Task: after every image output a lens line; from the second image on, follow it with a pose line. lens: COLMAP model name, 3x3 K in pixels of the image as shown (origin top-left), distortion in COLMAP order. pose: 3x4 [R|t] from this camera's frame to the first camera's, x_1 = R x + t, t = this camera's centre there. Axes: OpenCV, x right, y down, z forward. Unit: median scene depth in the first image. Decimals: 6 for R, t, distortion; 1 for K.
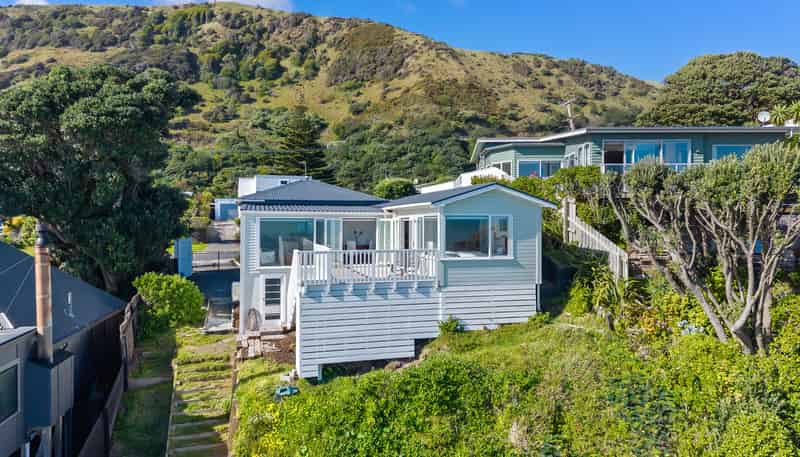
lens RADIAL K [[551.6, 0, 398.9], [0, 551.6, 226.3], [0, 0, 1]] dist [-0.000569, -0.002284]
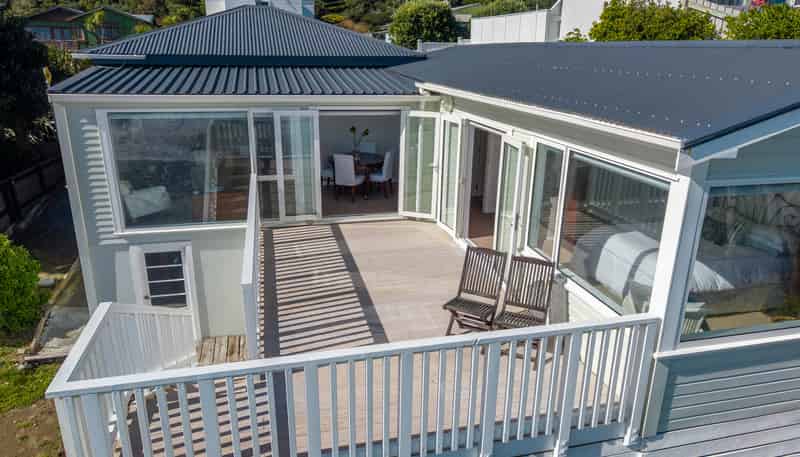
lens RADIAL K [[551.6, 0, 400.9], [0, 551.6, 226.2], [0, 0, 1]] dist [-0.000569, -0.002284]
pose [[0.999748, 0.015541, -0.016209, -0.033494], [-0.010040, 0.955007, 0.296415, -0.055691], [0.020086, -0.296177, 0.954922, 0.591526]]
